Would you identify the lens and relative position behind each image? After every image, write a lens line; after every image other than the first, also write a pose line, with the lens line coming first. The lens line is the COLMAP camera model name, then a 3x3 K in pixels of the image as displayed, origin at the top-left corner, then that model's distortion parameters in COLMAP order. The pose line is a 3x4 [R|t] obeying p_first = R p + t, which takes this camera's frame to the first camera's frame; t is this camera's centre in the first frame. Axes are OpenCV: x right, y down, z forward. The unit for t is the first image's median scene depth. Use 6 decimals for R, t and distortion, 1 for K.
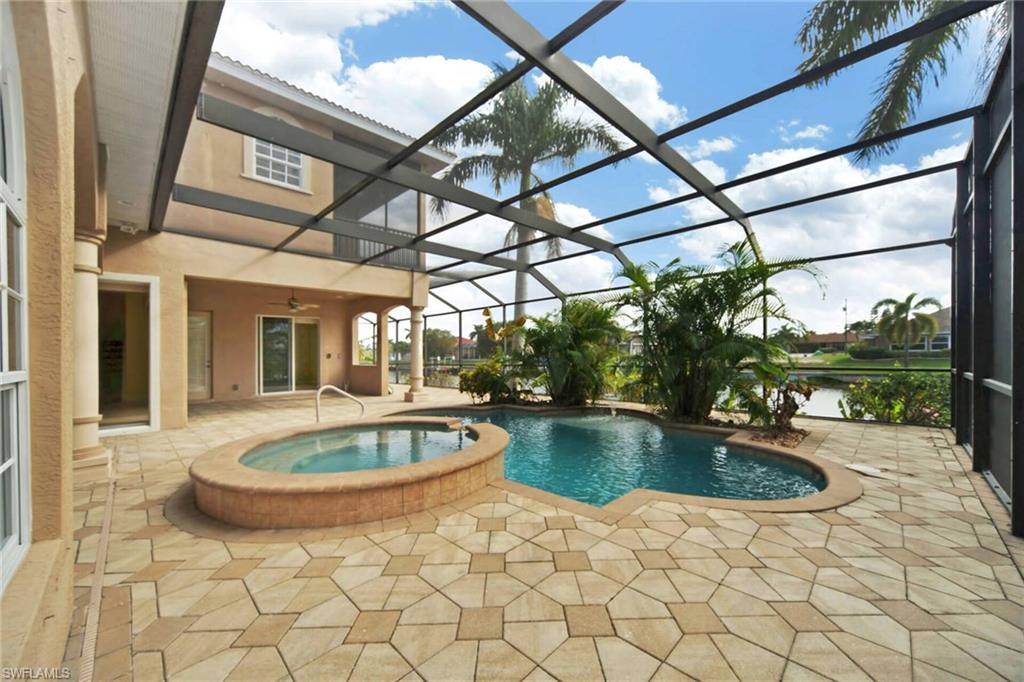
lens RADIAL K [[385.1, 0, 509.5], [0, 385.1, 354.3], [0, 0, 1]] dist [0.000340, 0.000149]
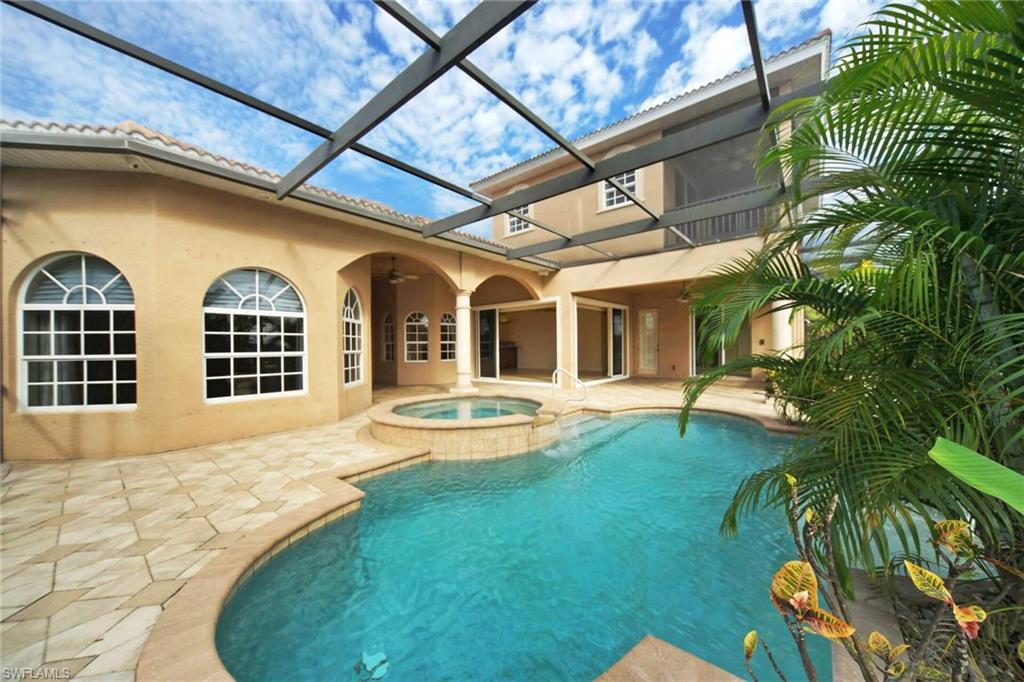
lens RADIAL K [[357.8, 0, 512.0], [0, 357.8, 341.0], [0, 0, 1]] dist [-0.001441, -0.000213]
pose [[0.088247, 0.009786, -0.996051, 1.409173], [0.004033, 0.999940, 0.010181, -0.046688], [0.996090, -0.004916, 0.088202, 1.449225]]
